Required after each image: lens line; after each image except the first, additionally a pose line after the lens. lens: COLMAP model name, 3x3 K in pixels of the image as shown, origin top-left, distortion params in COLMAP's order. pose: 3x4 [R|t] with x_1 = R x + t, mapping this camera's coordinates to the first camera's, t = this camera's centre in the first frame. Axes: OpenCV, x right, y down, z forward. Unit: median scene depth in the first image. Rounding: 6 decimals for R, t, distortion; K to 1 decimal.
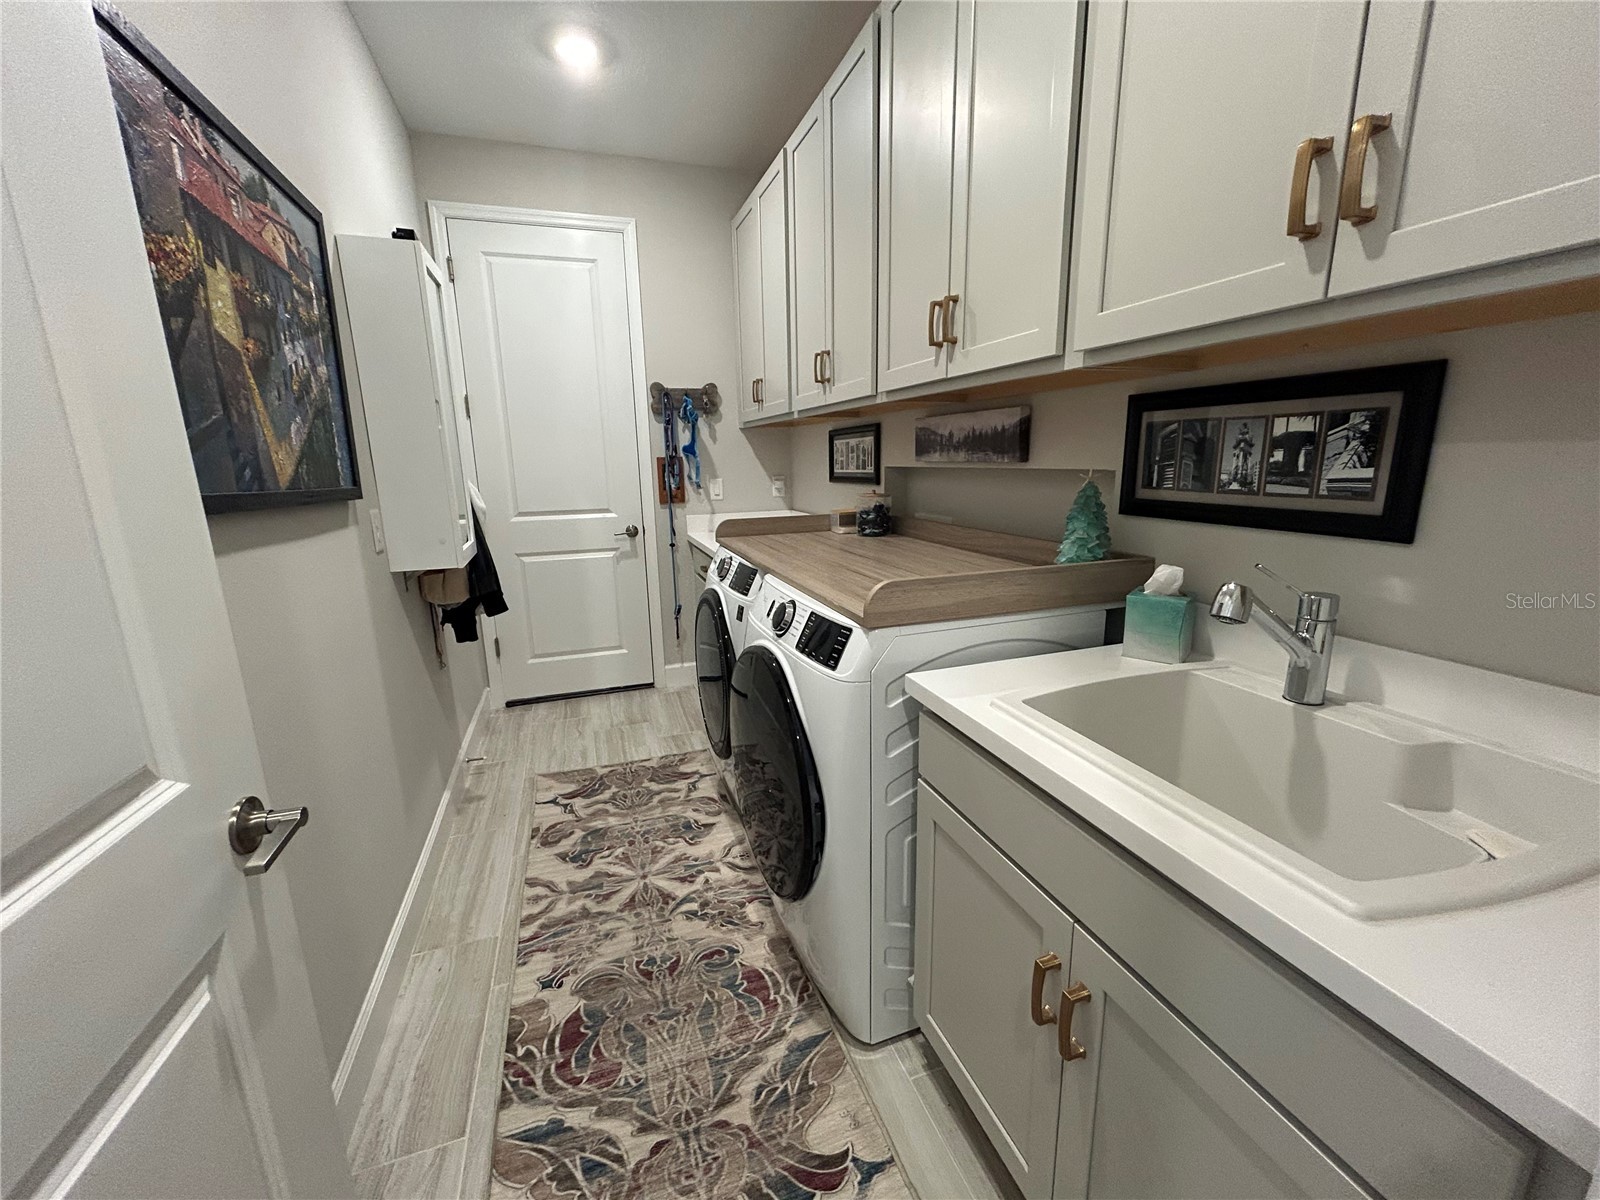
lens RADIAL K [[644.8, 0, 801.5], [0, 644.8, 598.7], [0, 0, 1]] dist [0.004665, 0.001667]
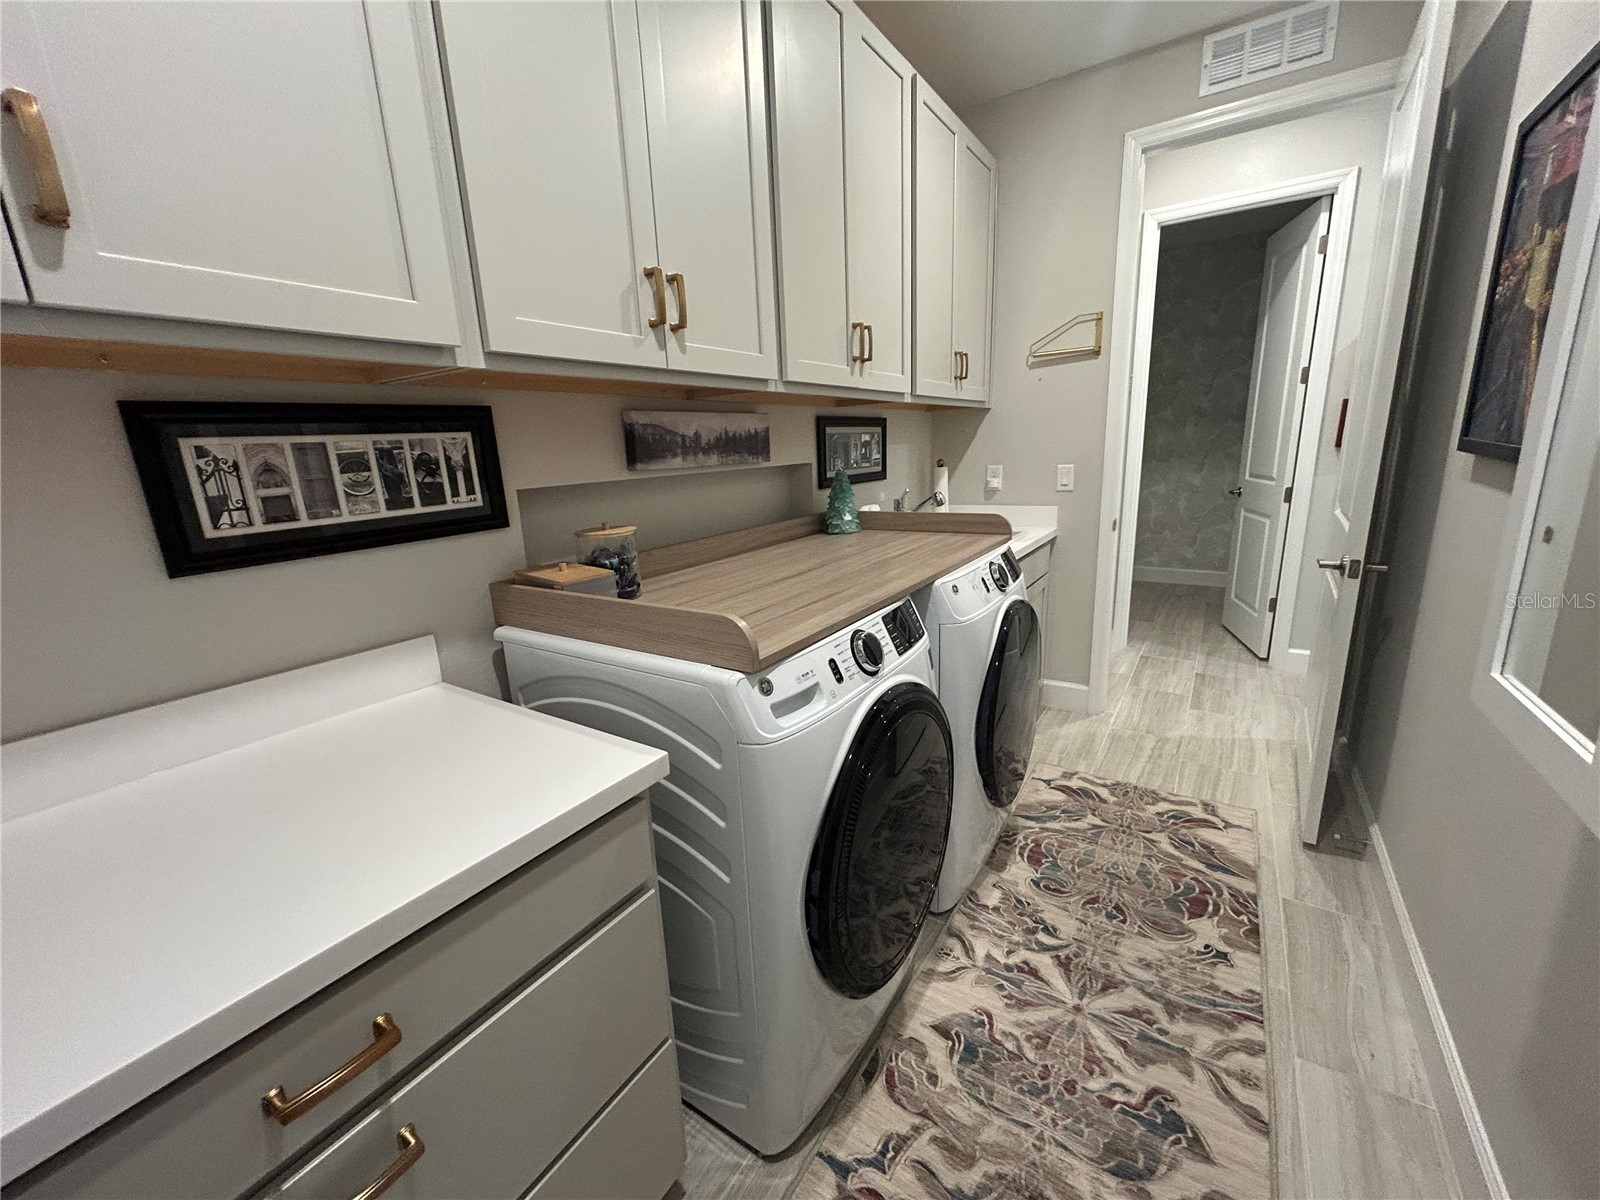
lens RADIAL K [[644.8, 0, 801.1], [0, 644.8, 599.9], [0, 0, 1]] dist [0.004665, 0.001667]
pose [[-0.611024, -0.131507, 0.780612, -0.600081], [0.231679, 0.913219, 0.335194, -0.332821], [-0.756950, 0.385664, -0.527532, 1.538572]]
